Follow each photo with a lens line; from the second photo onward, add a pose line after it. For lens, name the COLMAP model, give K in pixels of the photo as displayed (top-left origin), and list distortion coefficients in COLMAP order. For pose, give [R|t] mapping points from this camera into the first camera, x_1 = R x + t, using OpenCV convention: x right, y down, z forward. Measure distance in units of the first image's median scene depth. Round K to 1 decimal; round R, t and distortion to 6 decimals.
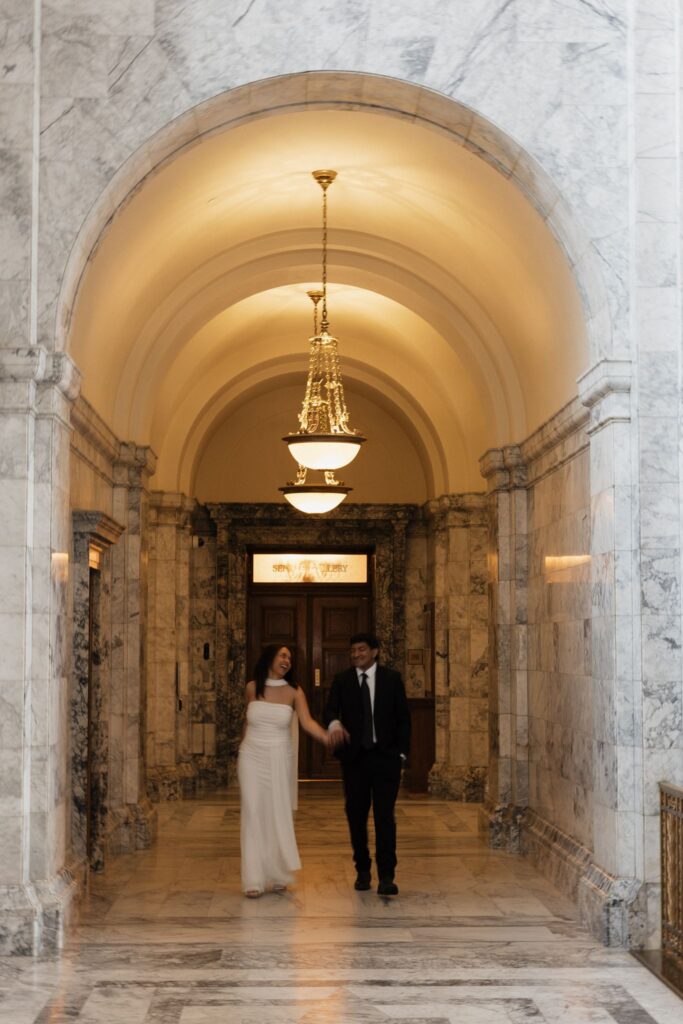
lens RADIAL K [[1807.0, 0, 300.1], [0, 1807.0, 499.7], [0, 0, 1]] dist [0.030421, 0.035483]
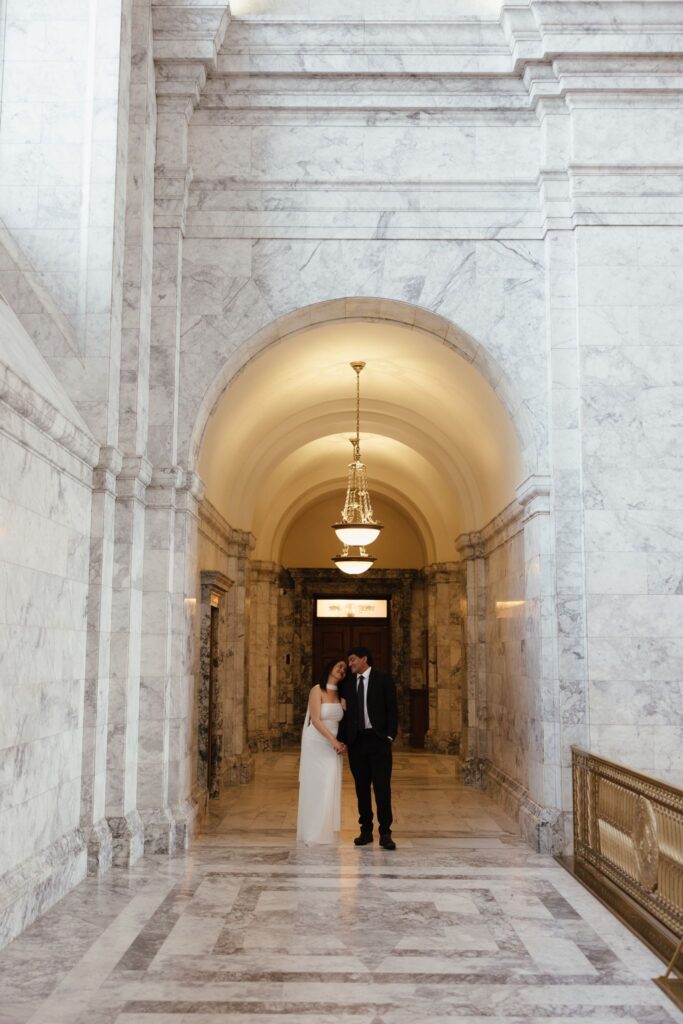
lens RADIAL K [[929.9, 0, 334.4], [0, 929.9, 528.8], [0, 0, 1]] dist [0.015772, -0.006607]
pose [[0.999219, 0.000323, -0.039510, 0.026861], [-0.002559, 0.998397, -0.056544, 0.016096], [0.039428, 0.056601, 0.997618, 0.183197]]
